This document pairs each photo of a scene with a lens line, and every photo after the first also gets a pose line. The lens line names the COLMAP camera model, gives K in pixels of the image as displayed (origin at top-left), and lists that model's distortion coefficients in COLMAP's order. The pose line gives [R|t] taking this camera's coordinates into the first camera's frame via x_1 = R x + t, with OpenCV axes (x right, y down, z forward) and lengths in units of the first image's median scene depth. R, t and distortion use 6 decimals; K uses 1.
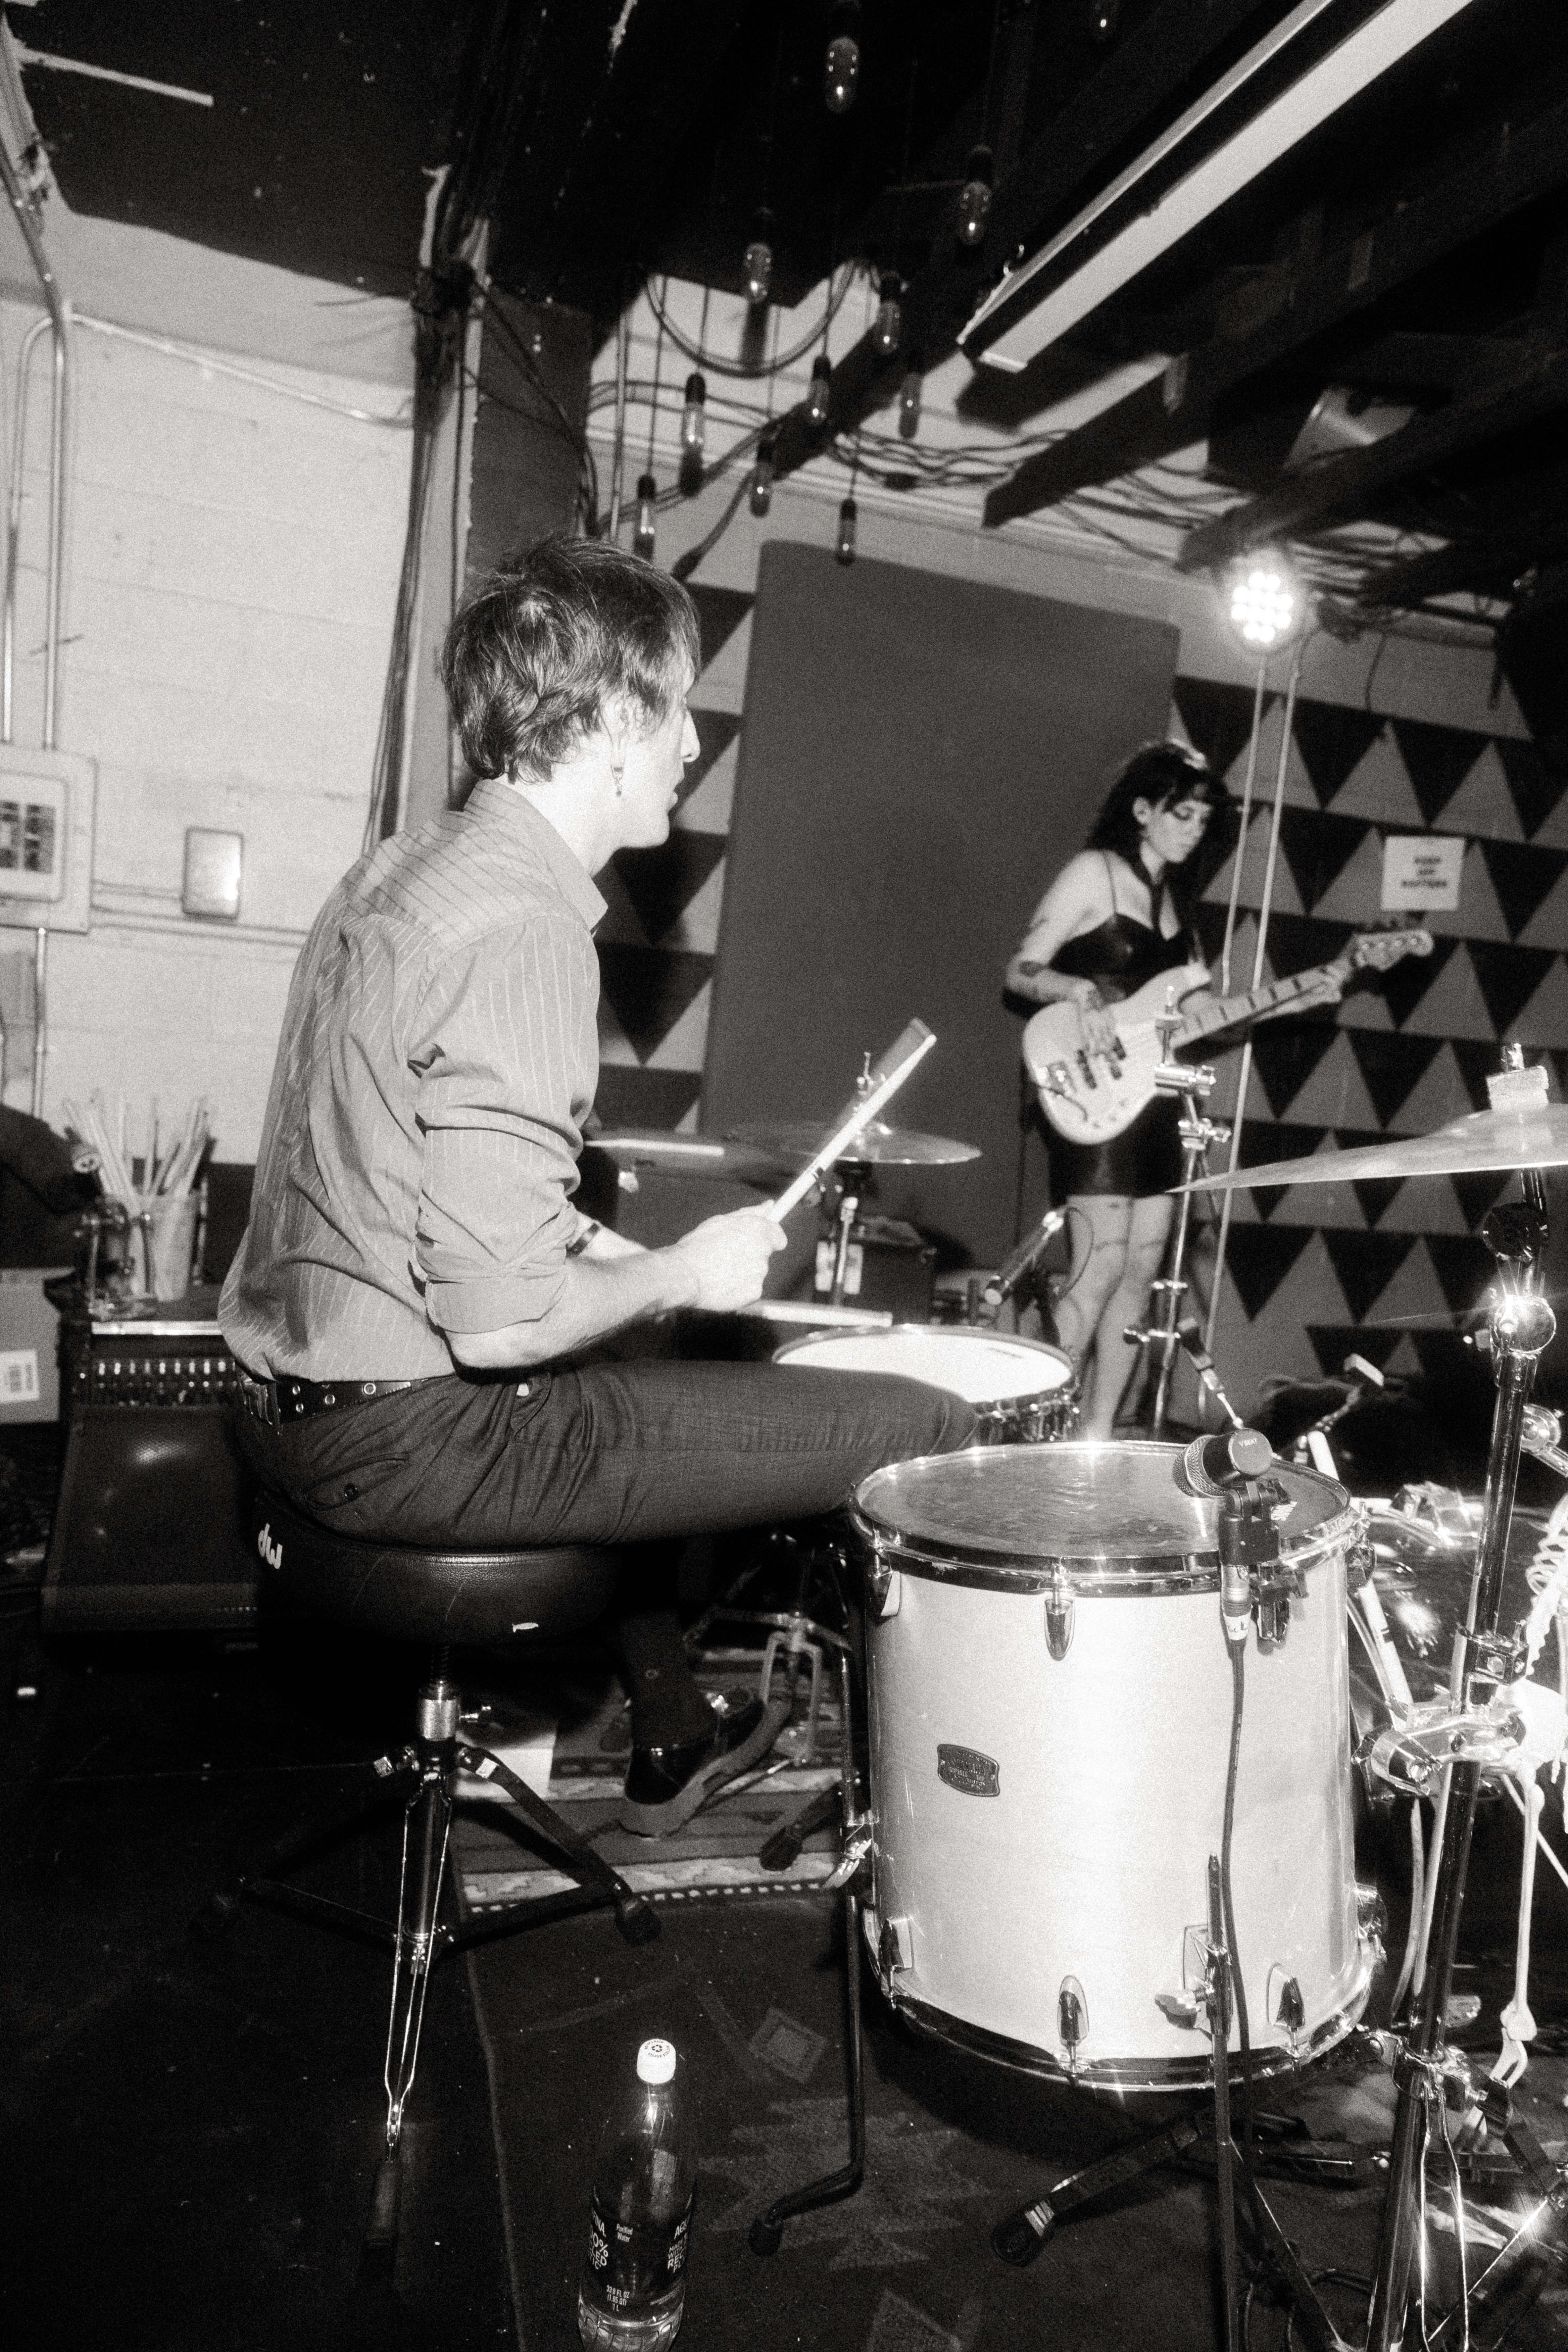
lens RADIAL K [[1512.8, 0, 784.0], [0, 1512.8, 1176.0], [0, 0, 1]] dist [-0.041528, 0.001342]
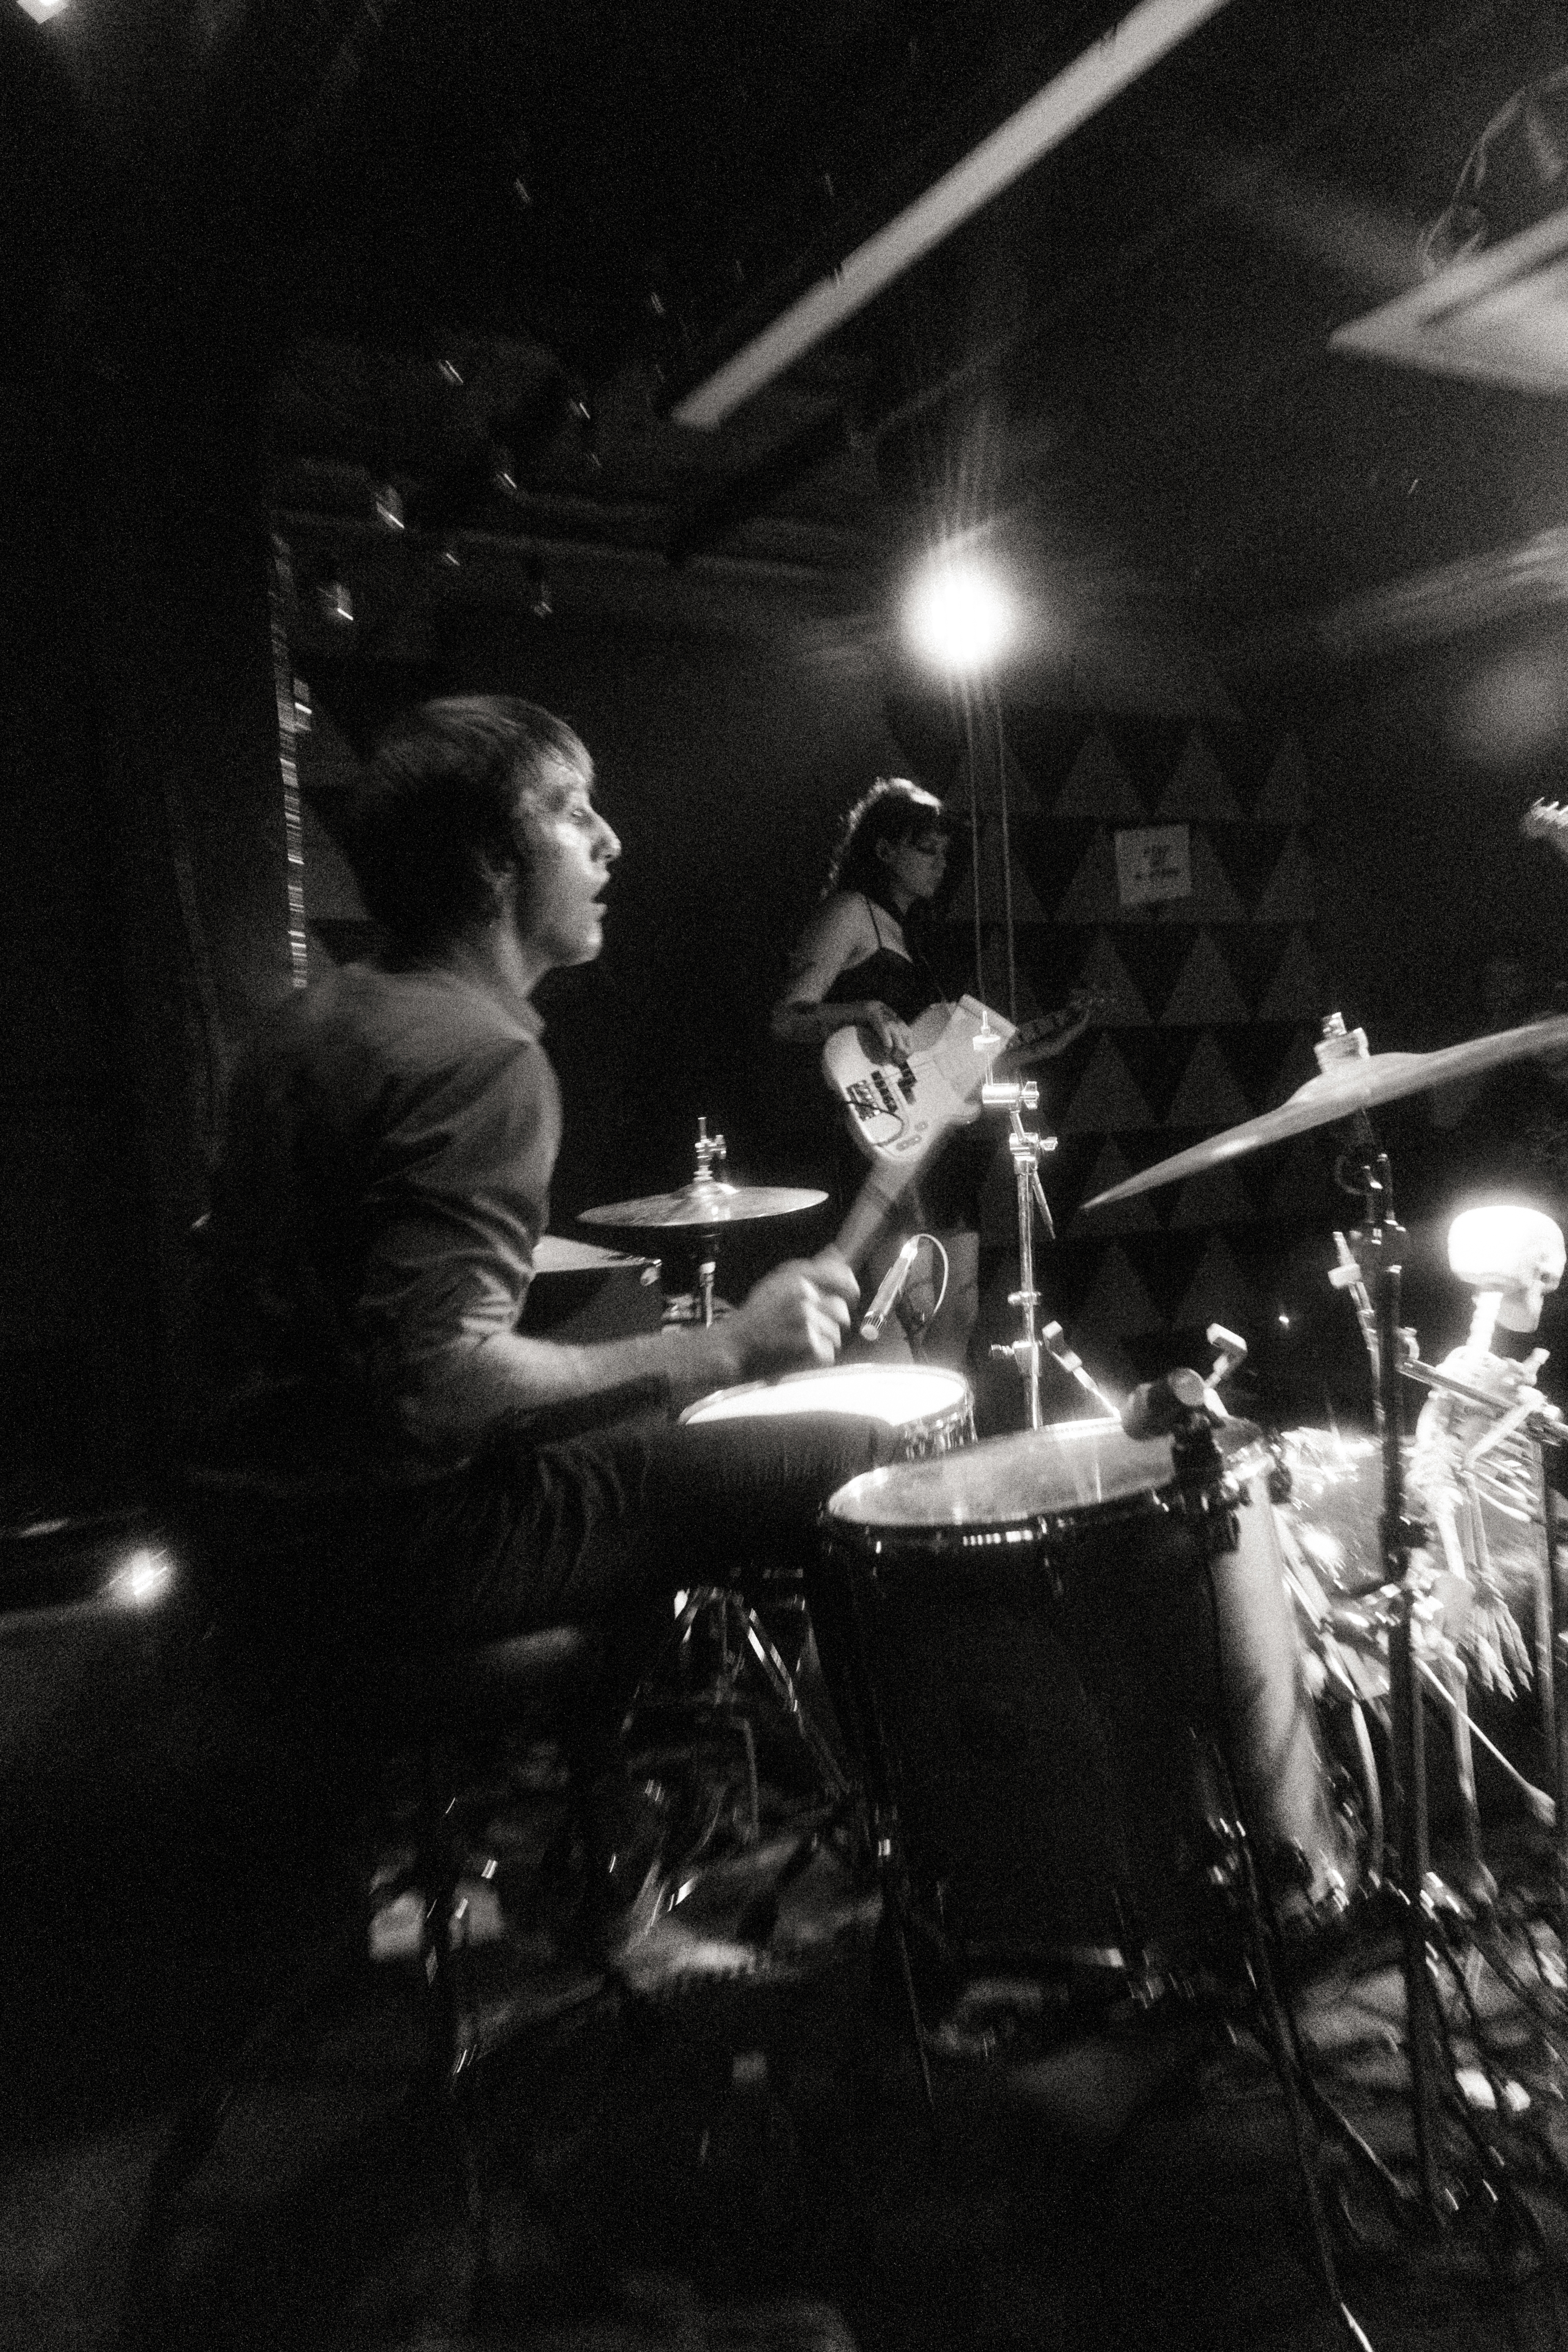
lens RADIAL K [[1725.6, 0, 784.0], [0, 1725.6, 1176.0], [0, 0, 1]] dist [0.029768, 0.001456]
pose [[0.971137, -0.155295, 0.181044, -0.075472], [0.164842, 0.985555, -0.038844, 0.007317], [-0.172397, 0.067566, 0.982708, -0.099138]]
